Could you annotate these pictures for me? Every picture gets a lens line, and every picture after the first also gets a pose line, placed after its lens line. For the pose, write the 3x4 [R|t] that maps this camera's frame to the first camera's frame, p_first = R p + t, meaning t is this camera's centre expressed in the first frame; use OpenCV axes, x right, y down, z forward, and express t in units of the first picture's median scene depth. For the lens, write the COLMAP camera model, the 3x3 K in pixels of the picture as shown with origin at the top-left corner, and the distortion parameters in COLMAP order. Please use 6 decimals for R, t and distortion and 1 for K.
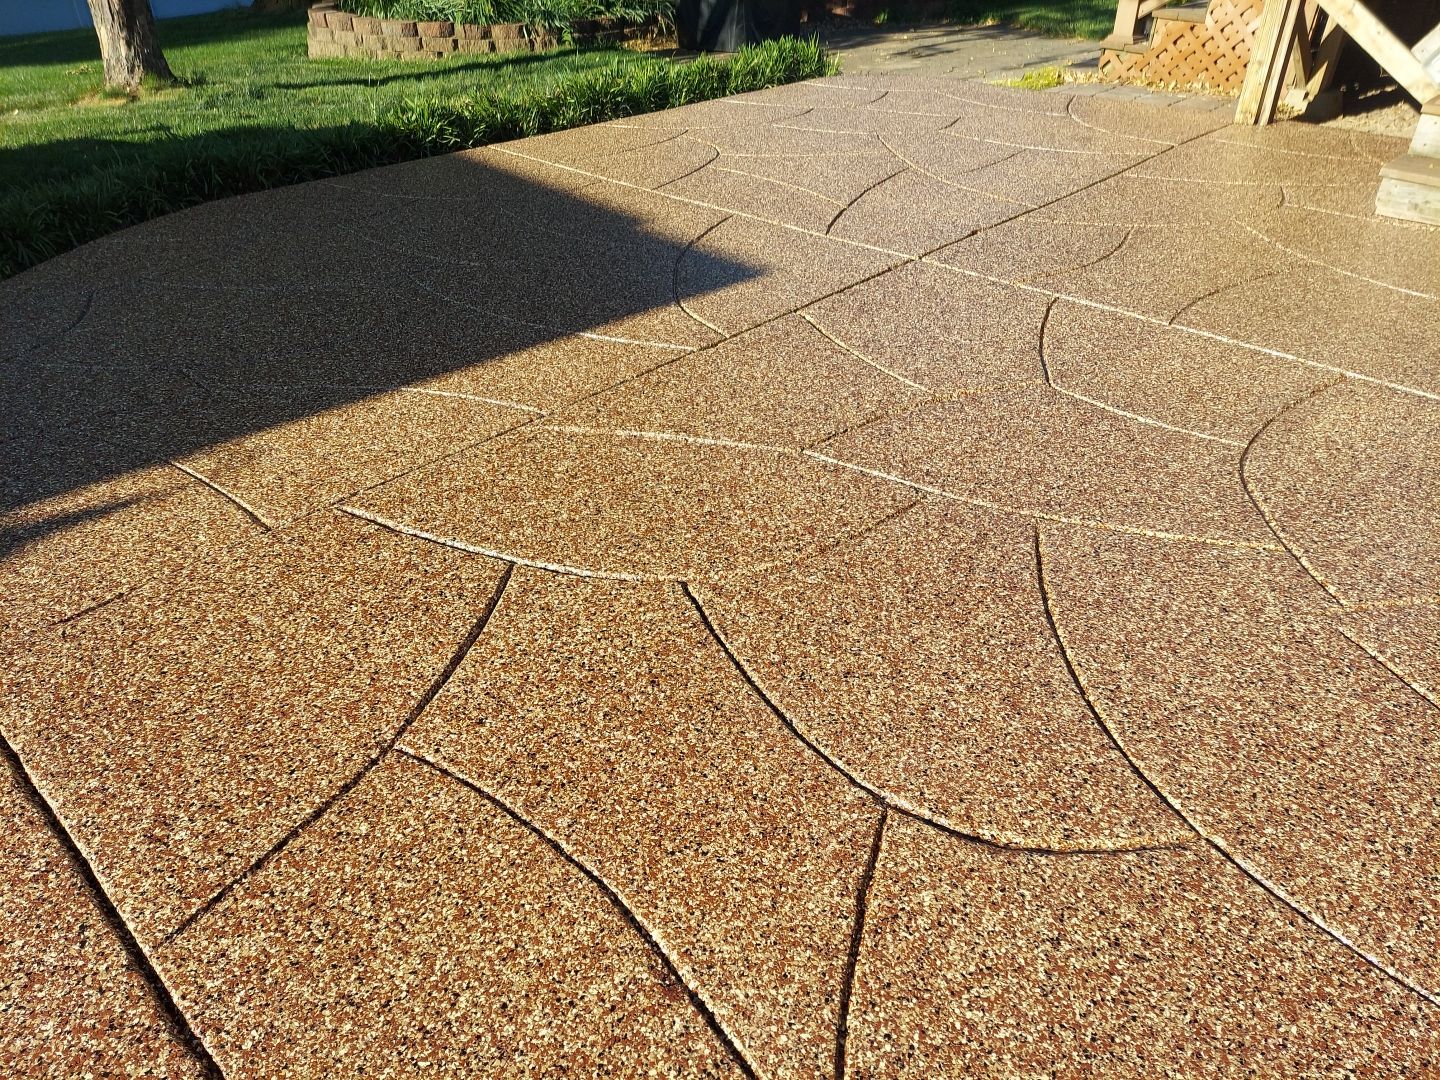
lens RADIAL K [[1099.4, 0, 720.0], [0, 1099.4, 540.0], [0, 0, 1]] dist [0.117599, -0.144198]
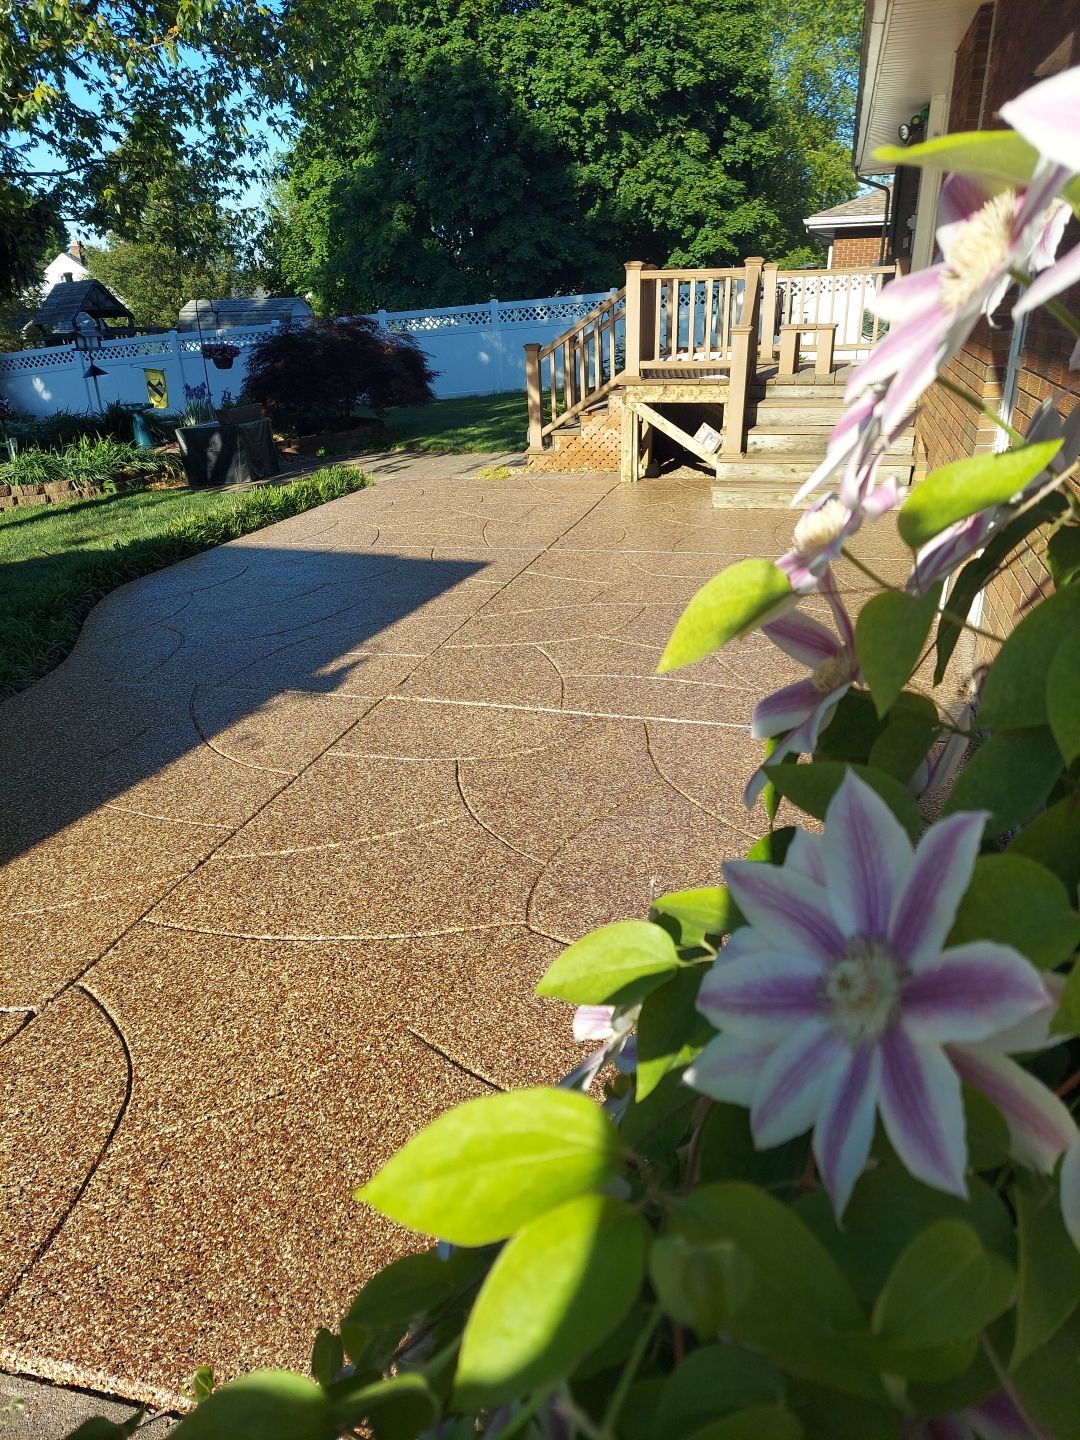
lens RADIAL K [[1099.4, 0, 540.0], [0, 1099.4, 720.0], [0, 0, 1]] dist [0.117599, -0.144198]
pose [[0.884254, -0.198538, 0.422704, -0.416531], [0.276991, 0.951702, -0.132437, 0.172734], [-0.375994, 0.234193, 0.896539, -0.414319]]
